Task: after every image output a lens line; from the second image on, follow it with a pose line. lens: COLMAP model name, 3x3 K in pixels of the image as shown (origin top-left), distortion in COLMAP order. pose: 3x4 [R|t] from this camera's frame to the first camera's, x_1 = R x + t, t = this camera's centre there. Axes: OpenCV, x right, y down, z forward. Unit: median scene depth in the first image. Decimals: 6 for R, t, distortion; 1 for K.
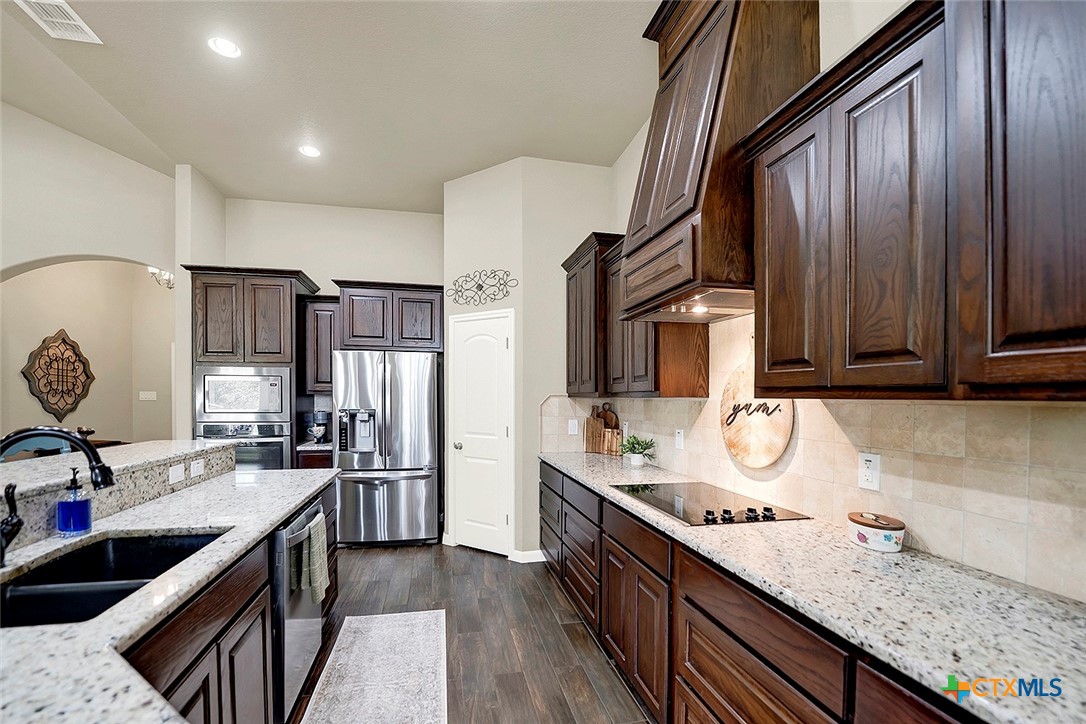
lens RADIAL K [[460.4, 0, 522.6], [0, 460.4, 401.6], [0, 0, 1]] dist [-0.020341, 0.001355]
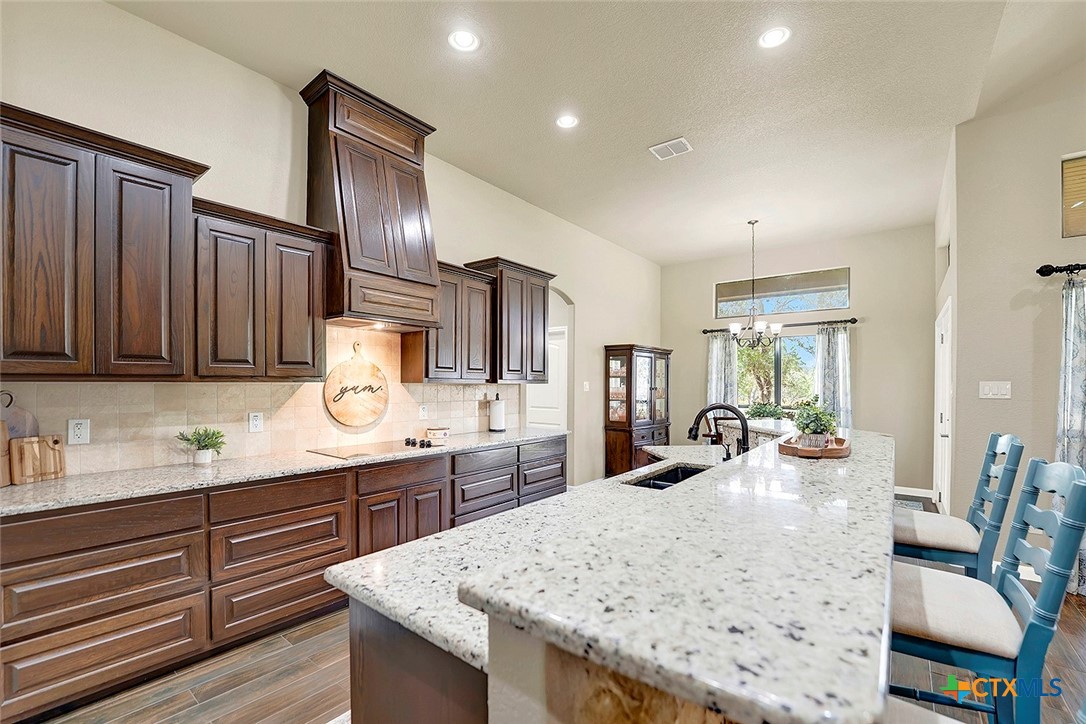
lens RADIAL K [[460.4, 0, 533.1], [0, 460.4, 385.1], [0, 0, 1]] dist [-0.020341, 0.001355]
pose [[-0.648229, -0.019387, 0.761198, -1.114595], [-0.002595, 0.999726, 0.023252, -0.037993], [-0.761441, 0.013097, -0.648102, 1.580736]]
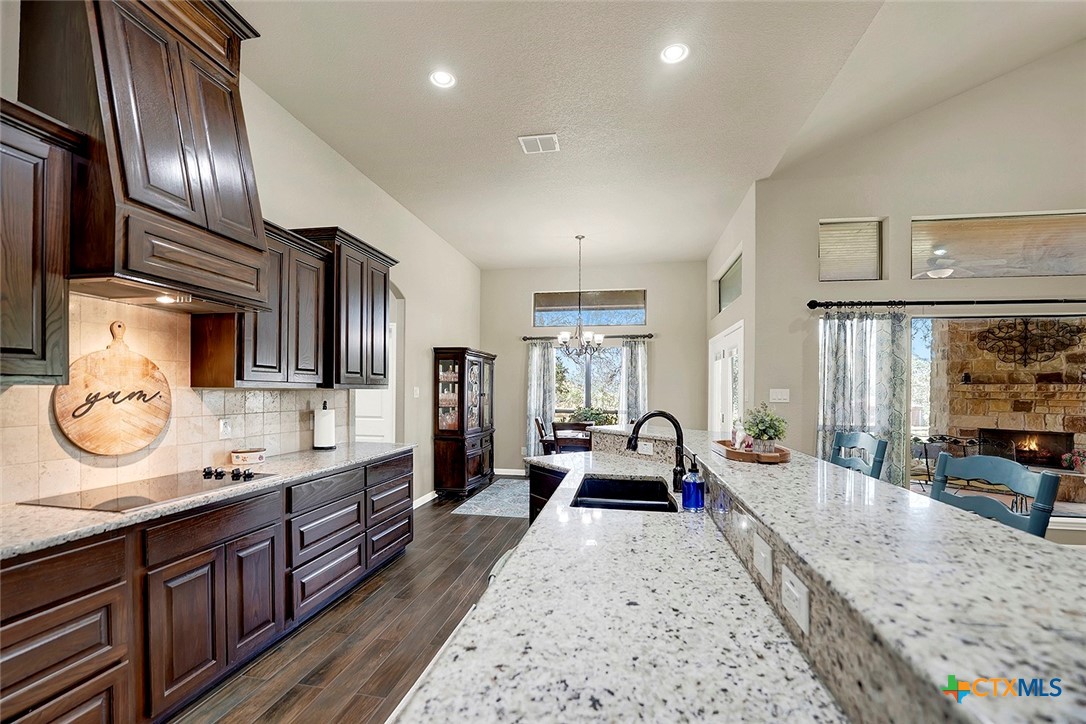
lens RADIAL K [[460.4, 0, 537.5], [0, 460.4, 390.5], [0, 0, 1]] dist [-0.020341, 0.001355]
pose [[-0.930350, -0.021084, 0.366066, -0.730459], [-0.015700, 0.999720, 0.017679, -0.030782], [-0.366337, 0.010700, -0.930421, 1.602774]]
